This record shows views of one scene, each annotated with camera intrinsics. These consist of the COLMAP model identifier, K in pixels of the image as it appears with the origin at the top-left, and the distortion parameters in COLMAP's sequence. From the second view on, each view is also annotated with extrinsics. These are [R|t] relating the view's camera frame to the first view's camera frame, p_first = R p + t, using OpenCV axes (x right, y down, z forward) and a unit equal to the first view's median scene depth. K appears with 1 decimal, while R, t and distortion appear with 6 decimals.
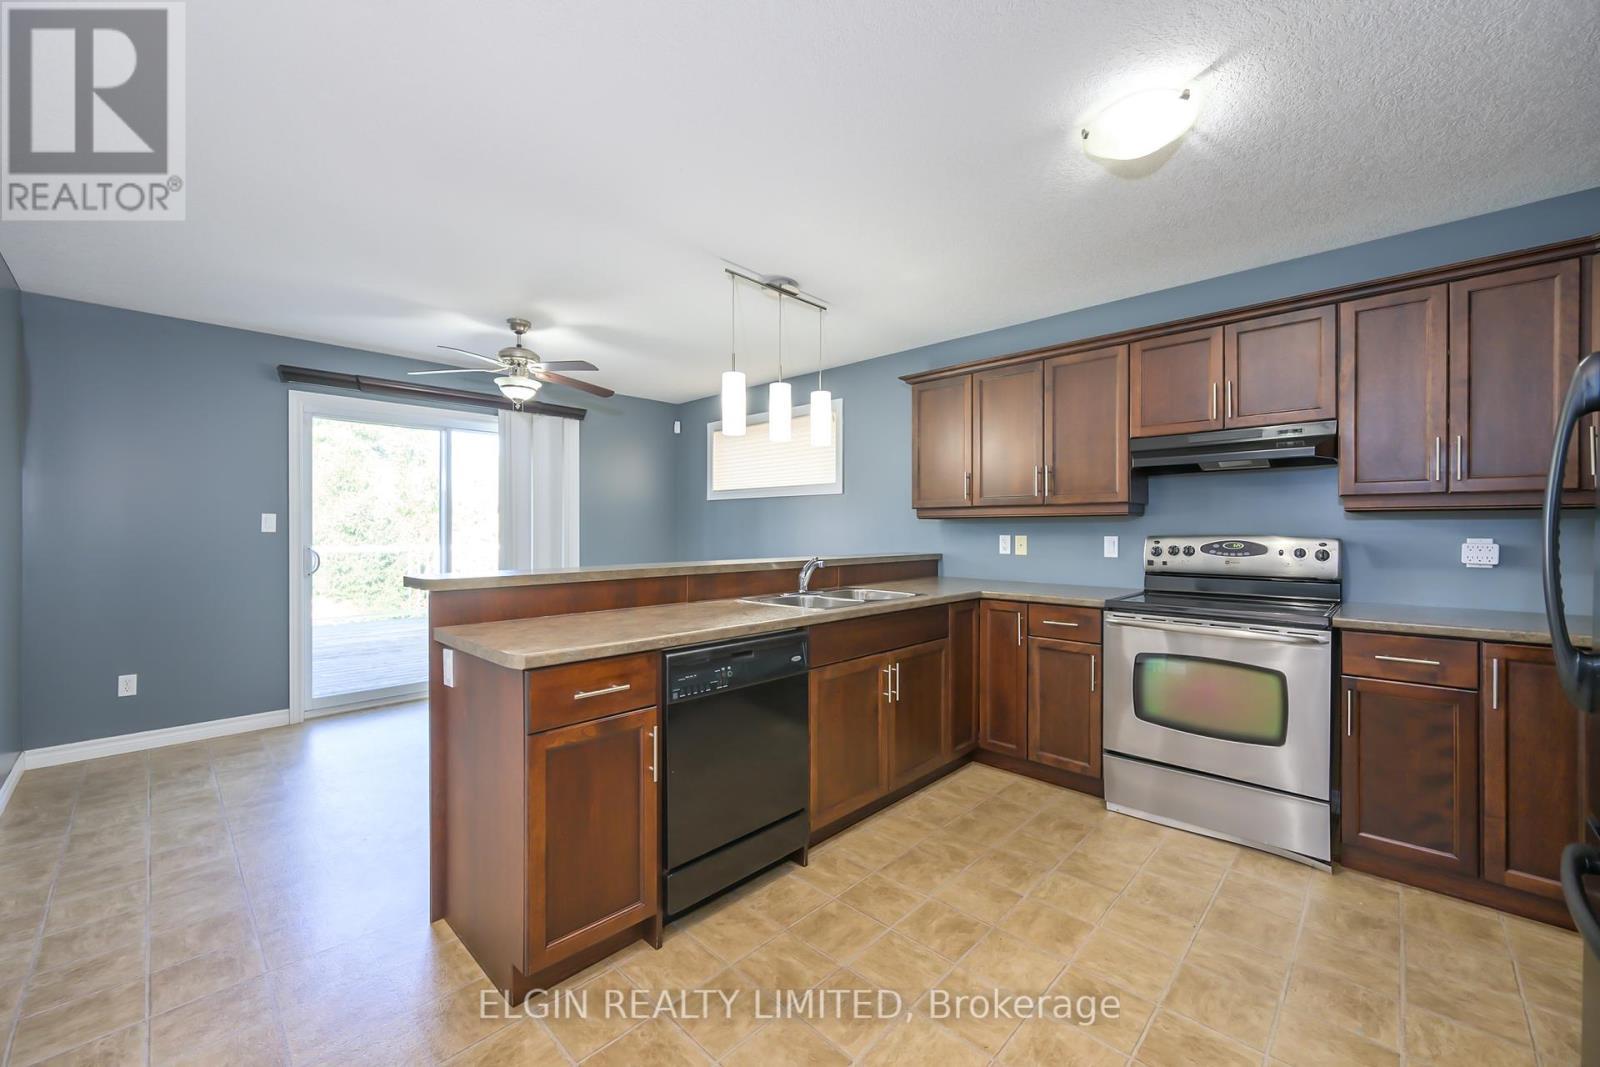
lens RADIAL K [[625.7, 0, 797.2], [0, 625.7, 528.2], [0, 0, 1]] dist [-0.000959, -0.000328]
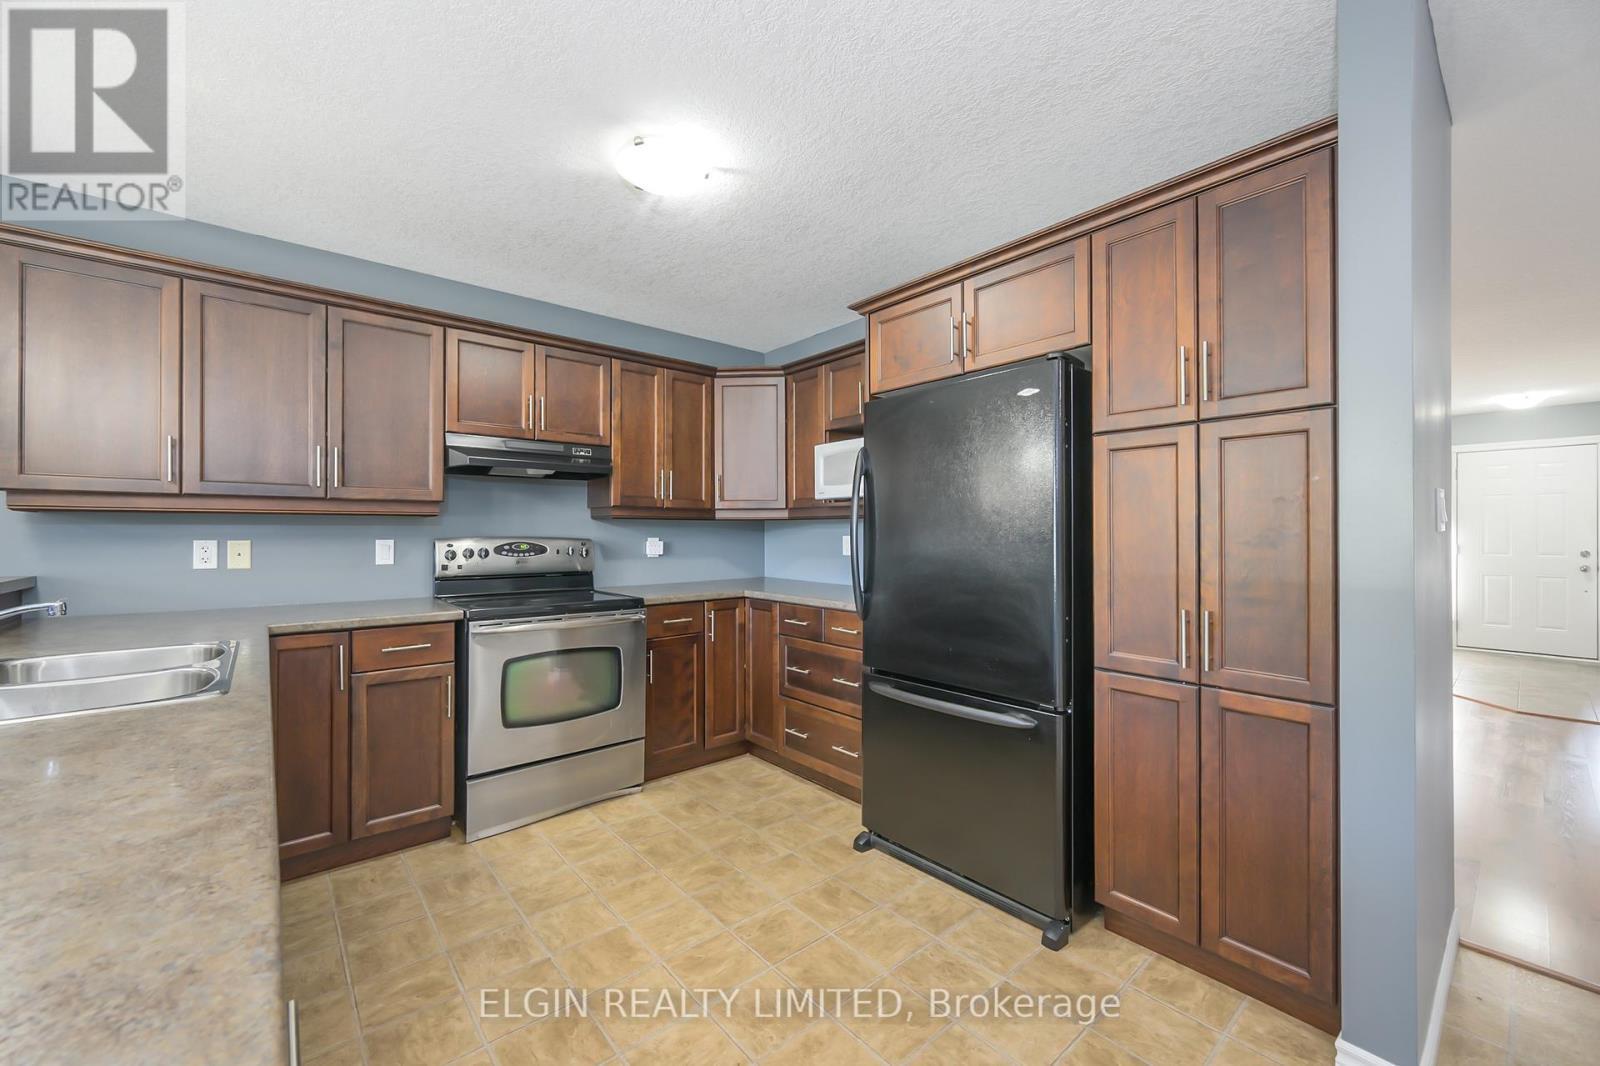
lens RADIAL K [[625.7, 0, 803.2], [0, 625.7, 534.1], [0, 0, 1]] dist [-0.000959, -0.000328]
pose [[0.096683, -0.004754, 0.995304, -0.328436], [-0.004464, 0.999976, 0.005210, -0.001658], [-0.995305, -0.004947, 0.096660, 0.405532]]
